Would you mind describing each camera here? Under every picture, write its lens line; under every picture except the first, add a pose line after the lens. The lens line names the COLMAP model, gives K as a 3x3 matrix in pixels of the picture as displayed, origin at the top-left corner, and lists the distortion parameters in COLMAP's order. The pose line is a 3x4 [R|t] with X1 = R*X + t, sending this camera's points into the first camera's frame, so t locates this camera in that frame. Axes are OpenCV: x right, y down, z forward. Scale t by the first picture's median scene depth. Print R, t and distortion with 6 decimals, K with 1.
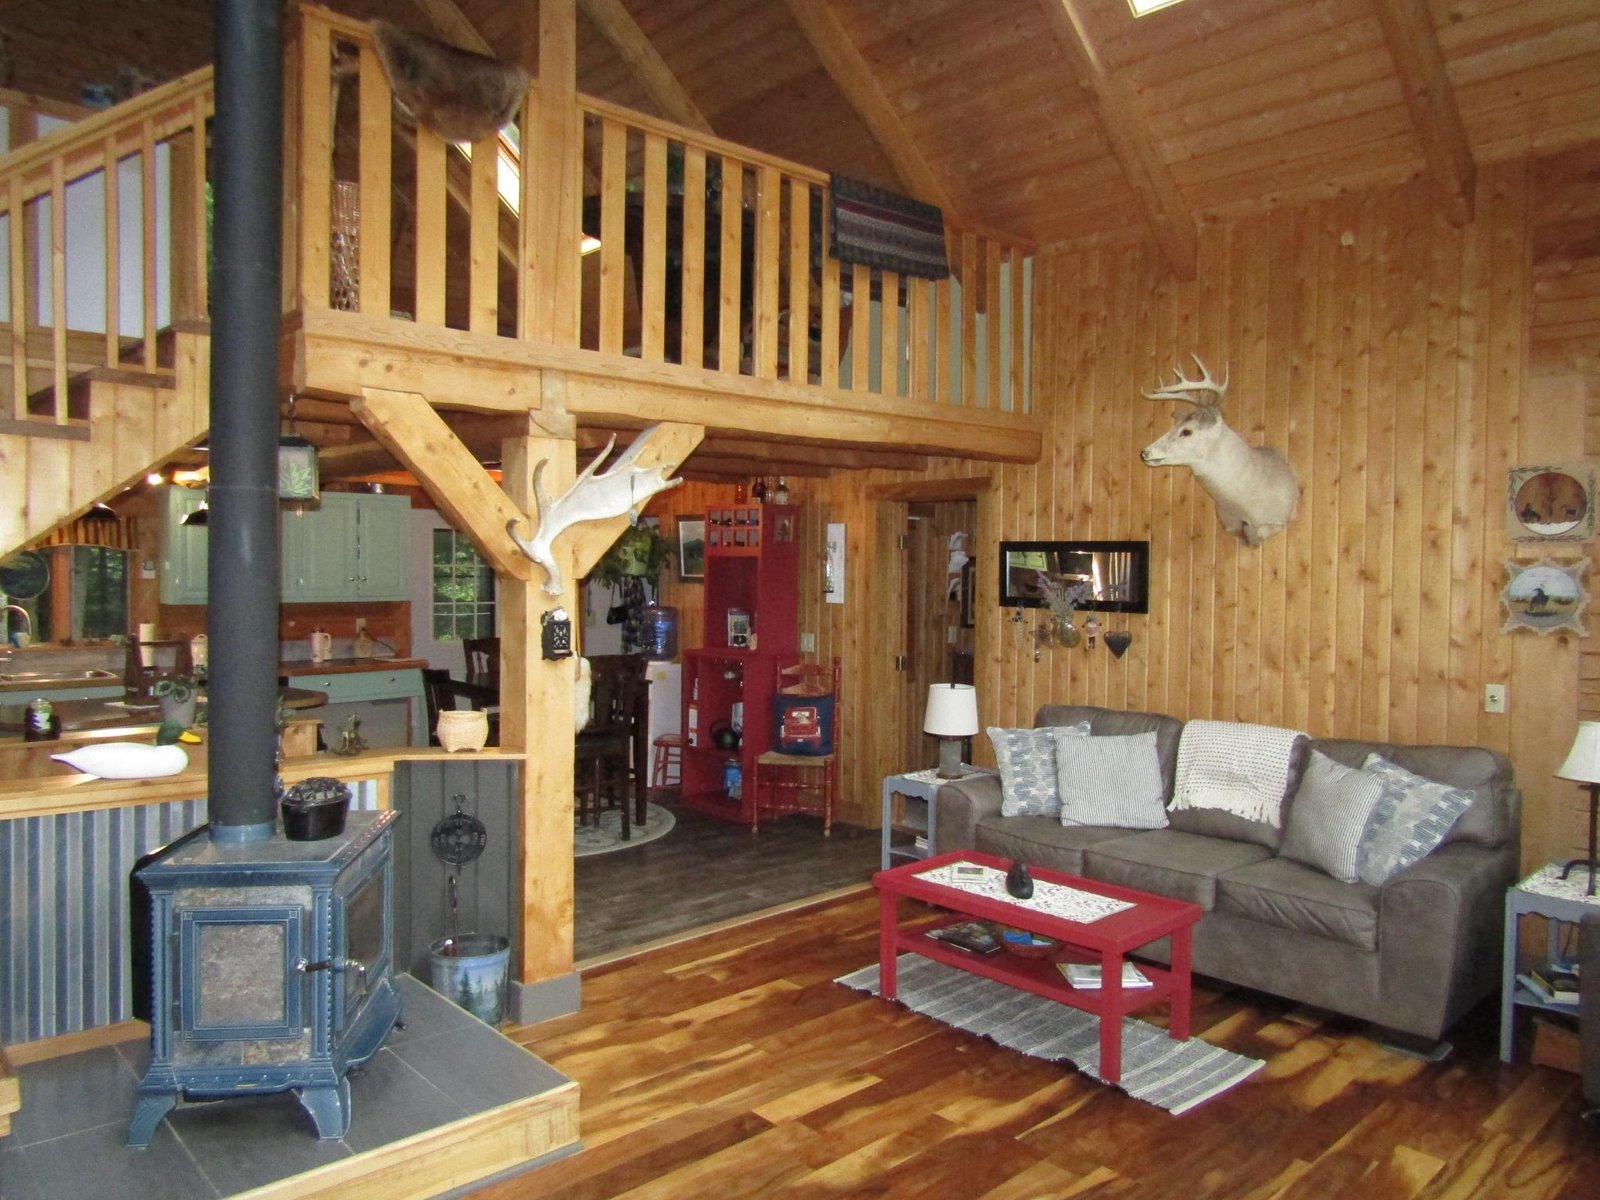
lens RADIAL K [[1124.6, 0, 807.6], [0, 1124.6, 607.8], [0, 0, 1]] dist [-0.011738, -0.003404]
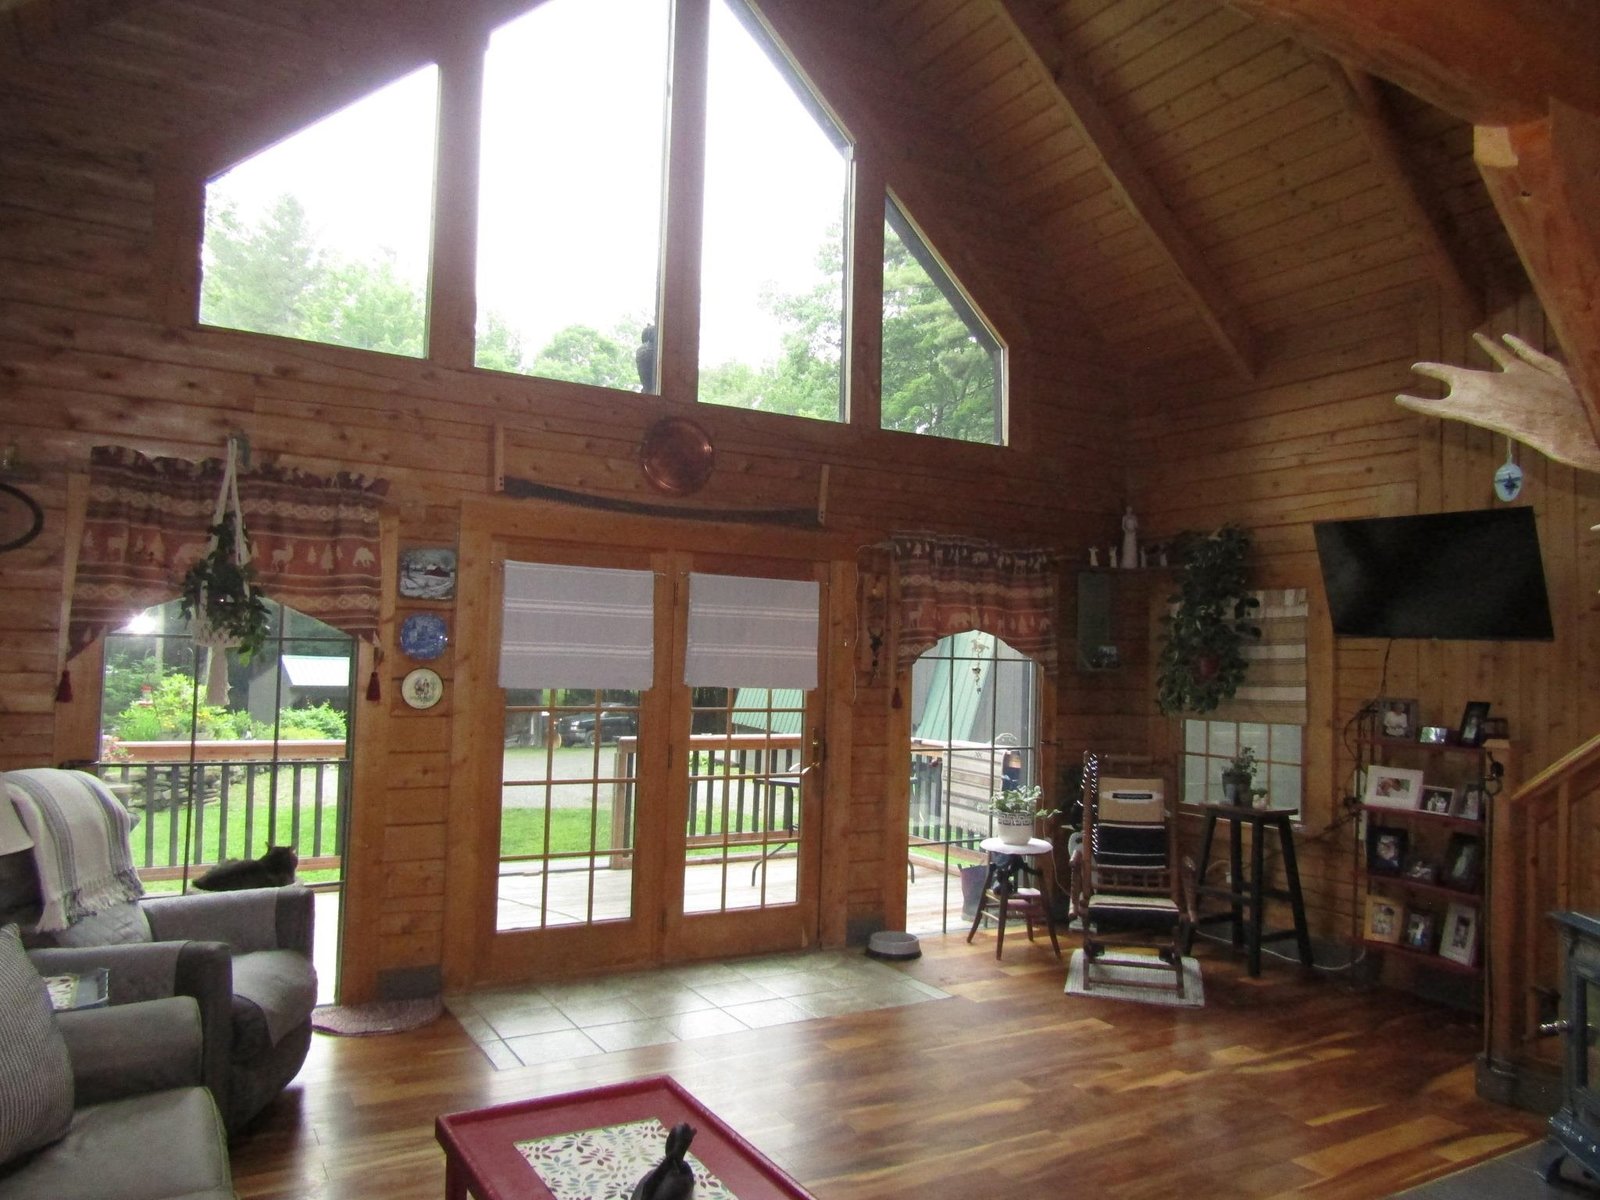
lens RADIAL K [[1124.6, 0, 807.6], [0, 1124.6, 607.8], [0, 0, 1]] dist [-0.011738, -0.003404]
pose [[-0.976044, -0.028877, 0.215649, 0.023400], [-0.030479, 0.999527, -0.004110, -0.017050], [-0.215429, -0.010584, -0.976462, 1.461364]]
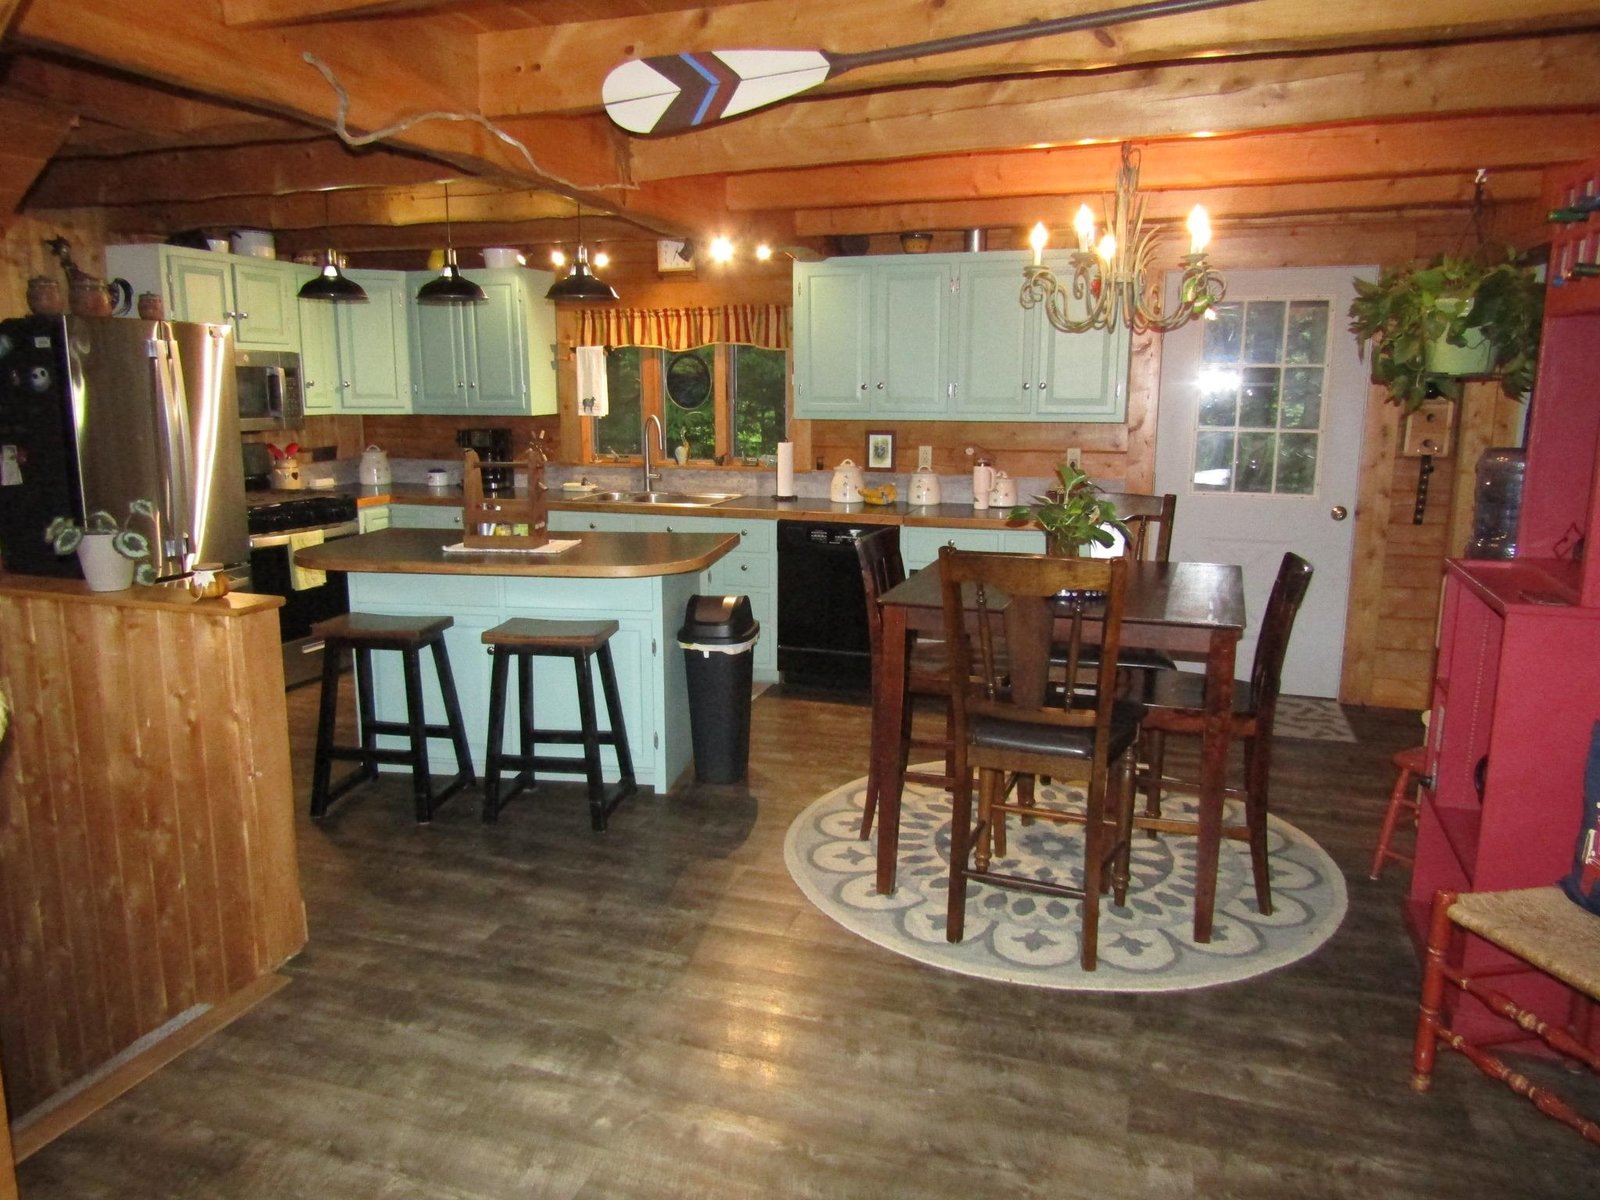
lens RADIAL K [[1124.6, 0, 807.6], [0, 1124.6, 607.8], [0, 0, 1]] dist [-0.011738, -0.003404]
pose [[0.479169, 0.164531, -0.862164, 0.237814], [-0.031227, 0.984848, 0.170588, -0.012809], [0.877167, -0.054817, 0.477046, 1.108860]]
